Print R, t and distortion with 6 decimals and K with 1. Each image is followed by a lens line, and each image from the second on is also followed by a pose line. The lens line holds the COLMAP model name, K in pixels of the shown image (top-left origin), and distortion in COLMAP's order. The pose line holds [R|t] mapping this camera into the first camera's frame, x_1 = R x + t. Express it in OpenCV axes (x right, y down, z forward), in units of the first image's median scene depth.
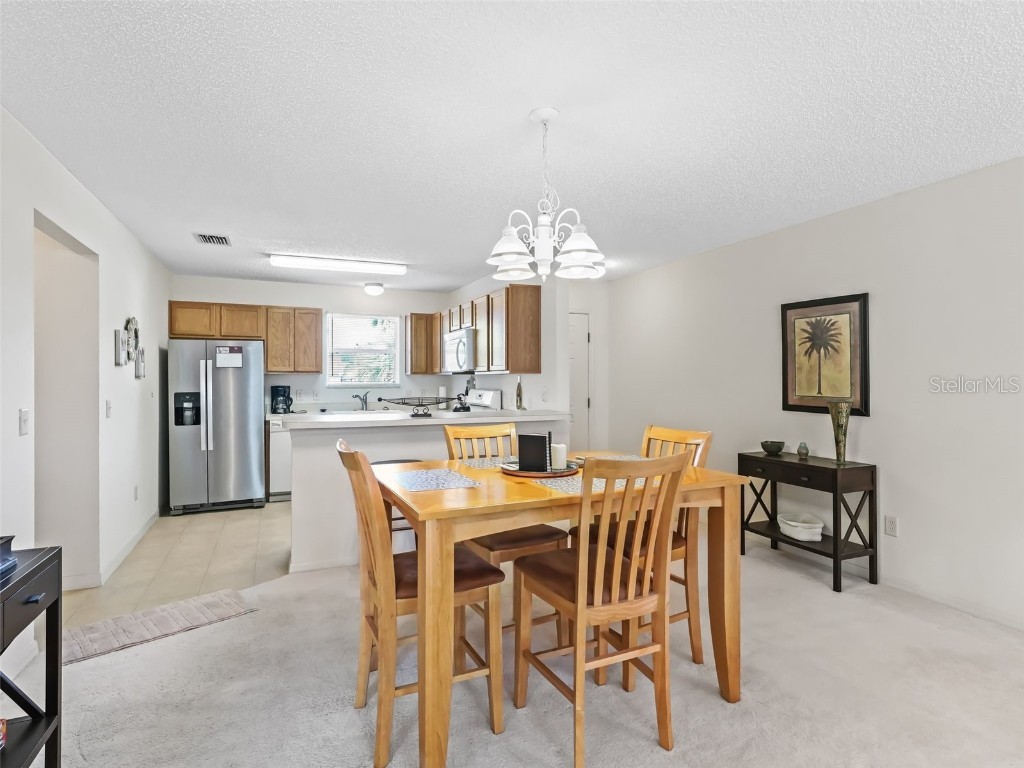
lens RADIAL K [[514.1, 0, 509.1], [0, 514.1, 386.5], [0, 0, 1]] dist [-0.001166, -0.000291]
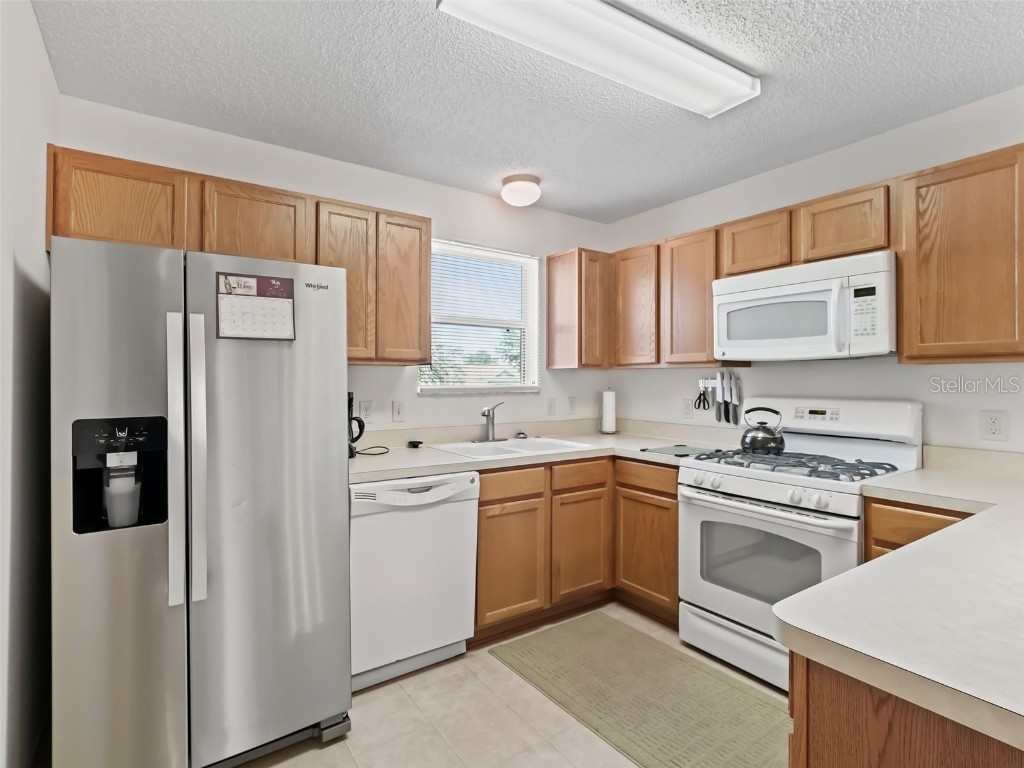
lens RADIAL K [[513.4, 0, 510.6], [0, 513.4, 380.7], [0, 0, 1]] dist [-0.020378, 0.000528]
pose [[0.983080, -0.000407, 0.183178, -0.455268], [0.003153, 0.999887, -0.014699, -0.005374], [-0.183151, 0.015028, 0.982970, 0.665510]]
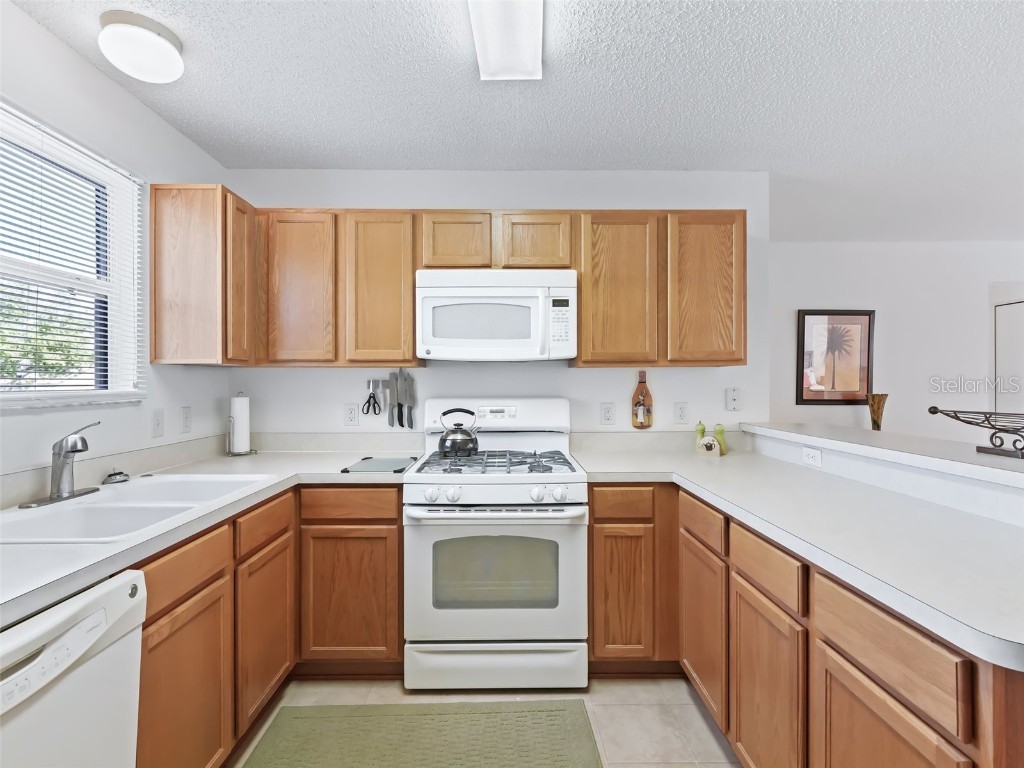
lens RADIAL K [[485.2, 0, 510.8], [0, 485.2, 384.7], [0, 0, 1]] dist [-0.005194, -0.000701]
pose [[0.403293, -0.011283, 0.915001, -0.532885], [0.018370, 0.999822, 0.004232, -0.010303], [-0.914886, 0.015101, 0.403429, 0.900362]]
